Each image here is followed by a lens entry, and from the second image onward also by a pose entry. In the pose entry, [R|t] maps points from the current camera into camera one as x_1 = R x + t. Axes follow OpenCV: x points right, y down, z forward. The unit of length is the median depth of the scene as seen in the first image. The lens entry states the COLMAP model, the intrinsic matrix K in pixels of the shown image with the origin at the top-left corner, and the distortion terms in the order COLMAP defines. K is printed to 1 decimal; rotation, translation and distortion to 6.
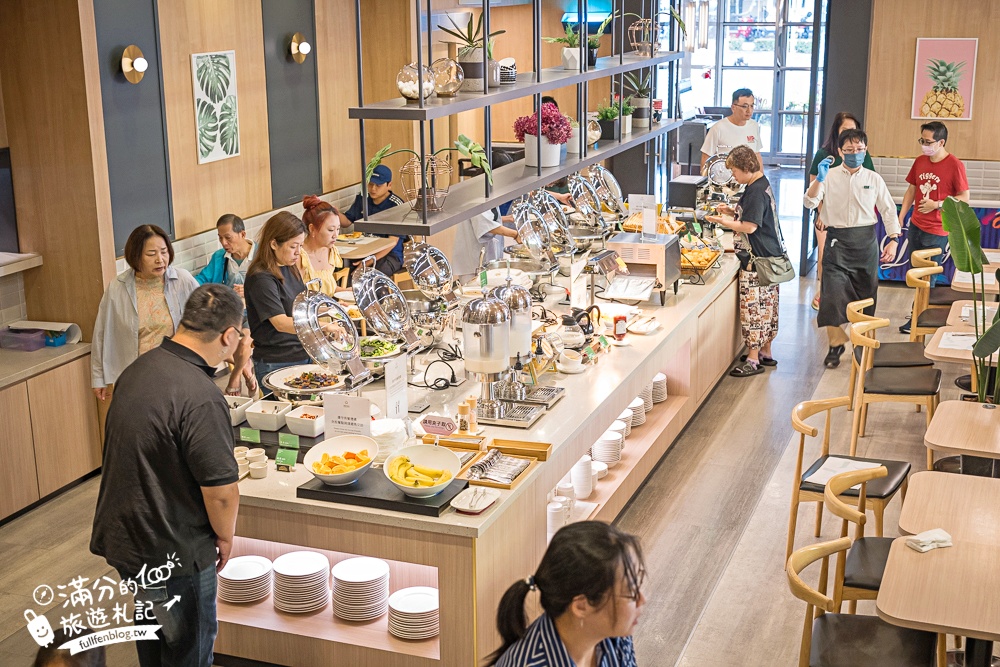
lens RADIAL K [[1334.7, 0, 500.4], [0, 1334.7, 335.0], [0, 0, 1]] dist [-0.000783, 0.000000]
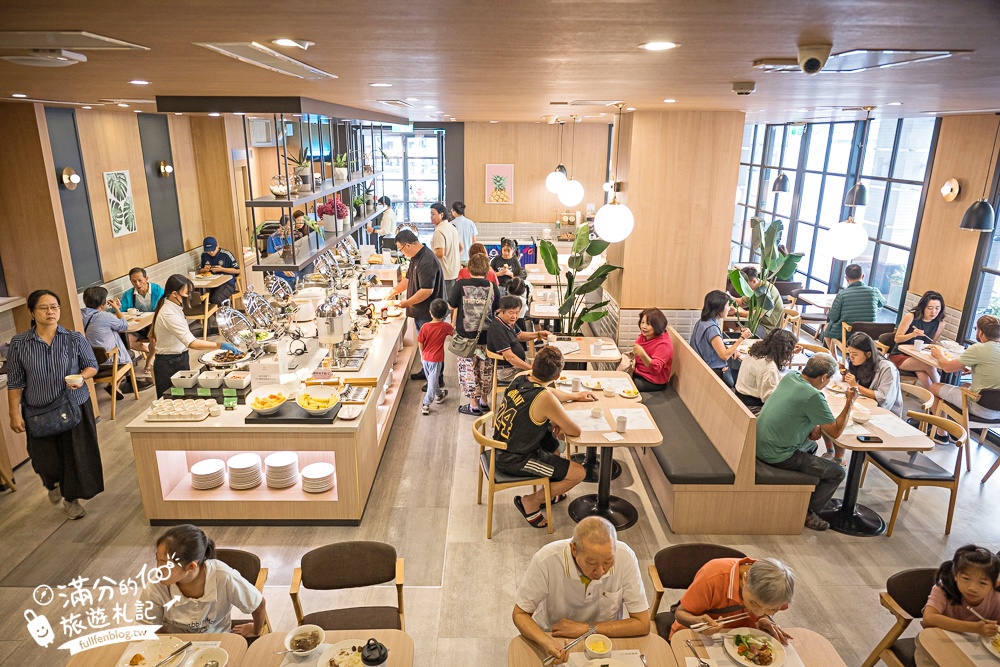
lens RADIAL K [[662.5, 0, 498.9], [0, 662.5, 334.2], [0, 0, 1]] dist [-0.005646, -0.003745]
pose [[0.931809, -0.088100, 0.352093, -0.116264], [0.077483, 0.996015, 0.044163, -0.007150], [-0.354581, -0.013871, 0.934922, 0.057943]]
